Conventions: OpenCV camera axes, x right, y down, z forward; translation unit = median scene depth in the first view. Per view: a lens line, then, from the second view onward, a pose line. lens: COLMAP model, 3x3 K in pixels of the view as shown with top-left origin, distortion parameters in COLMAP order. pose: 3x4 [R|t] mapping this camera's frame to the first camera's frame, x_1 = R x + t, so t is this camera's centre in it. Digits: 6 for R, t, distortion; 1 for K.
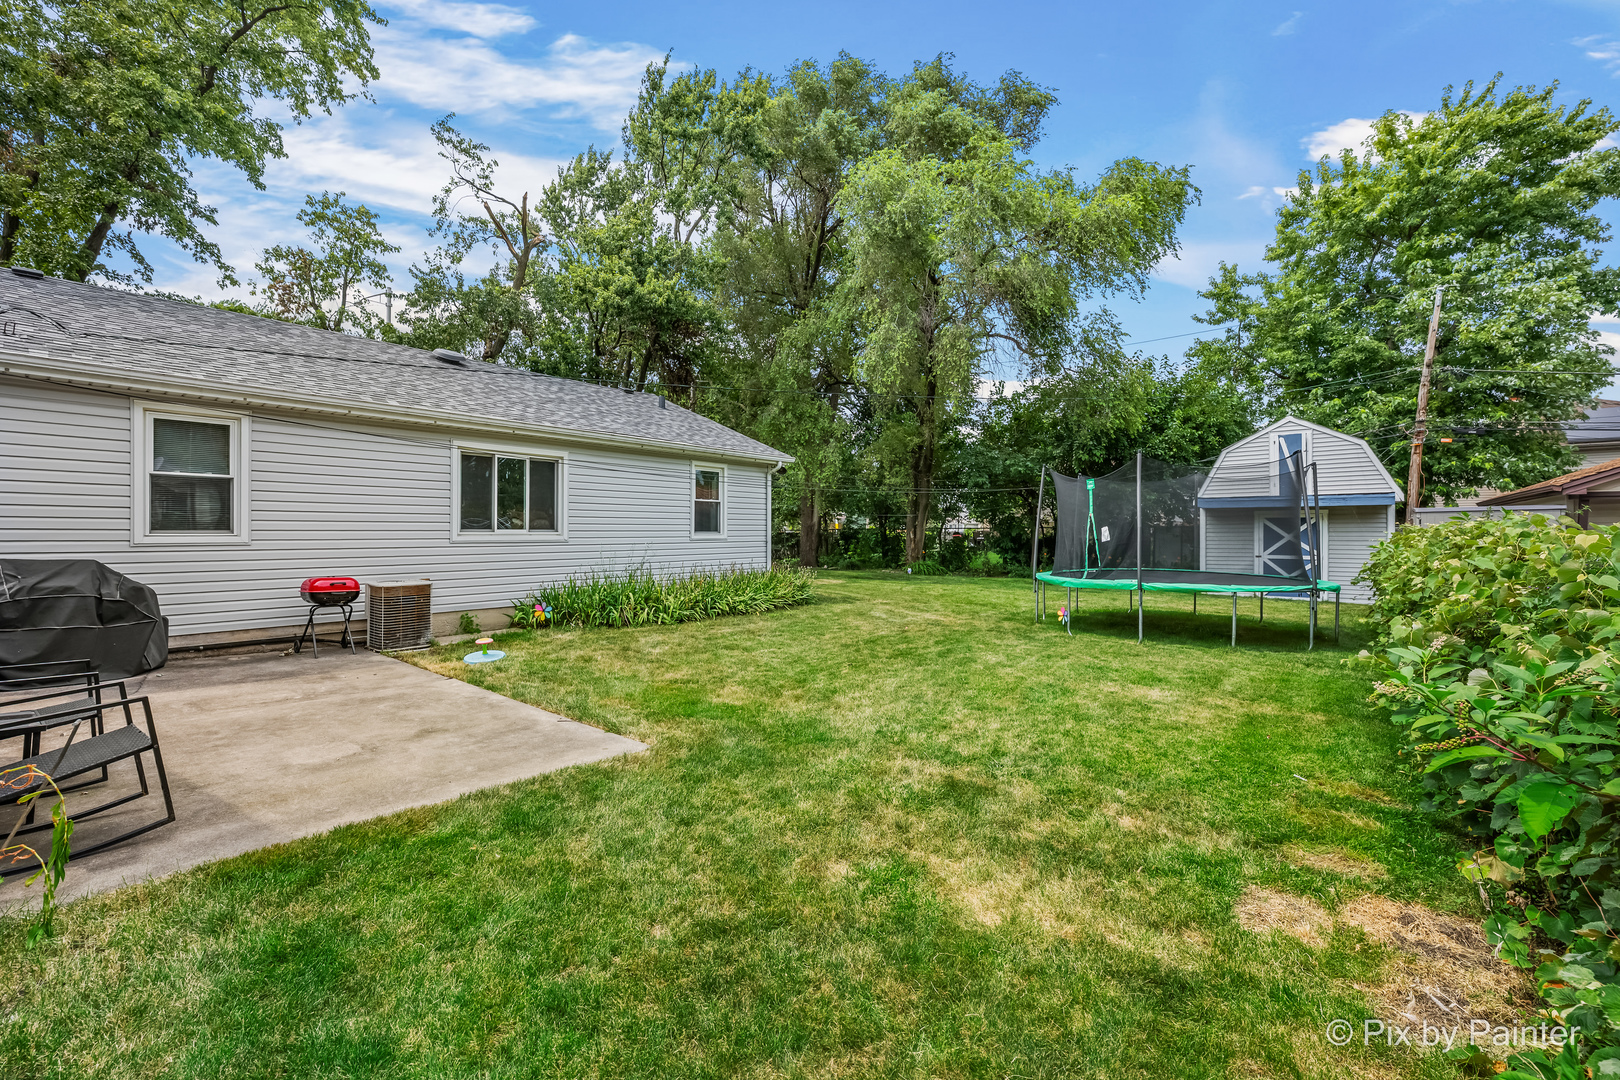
lens RADIAL K [[653.4, 0, 817.4], [0, 653.4, 535.3], [0, 0, 1]] dist [-0.002537, 0.000663]
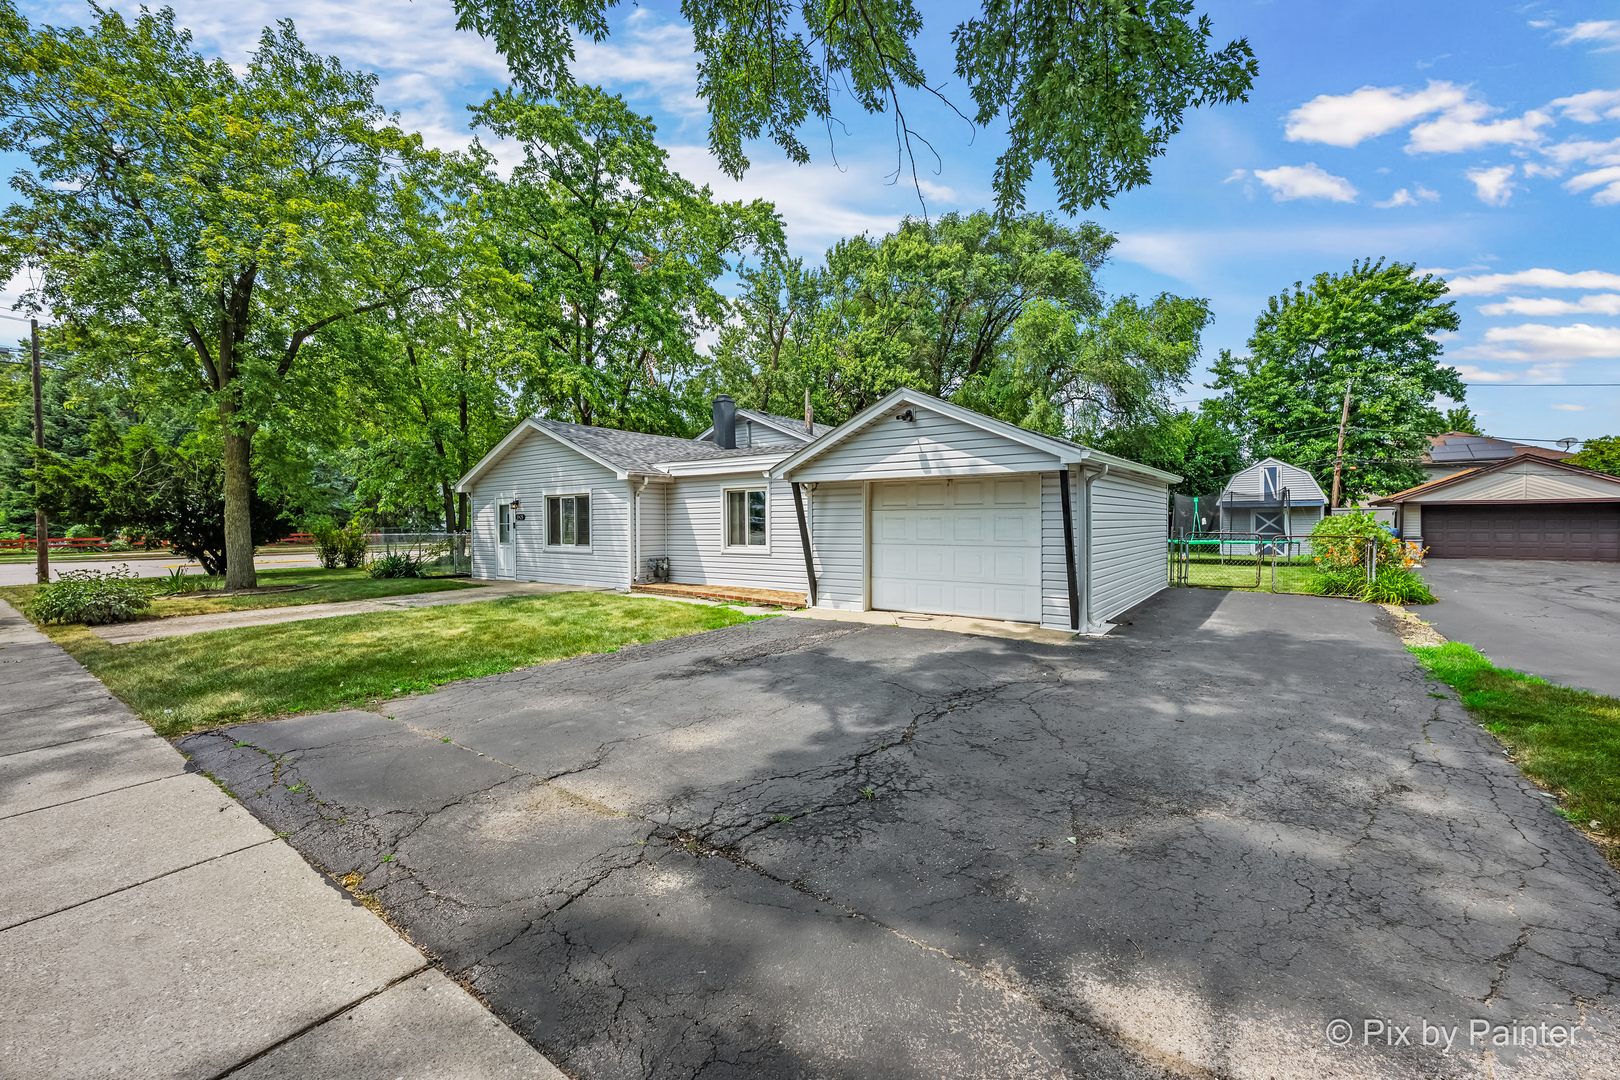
lens RADIAL K [[653.4, 0, 809.3], [0, 653.4, 539.2], [0, 0, 1]] dist [-0.002537, 0.000663]
pose [[0.998704, -0.008816, 0.050128, -0.589251], [0.007803, 0.999762, 0.020380, 0.000045], [-0.050296, -0.019963, 0.998535, -0.686149]]
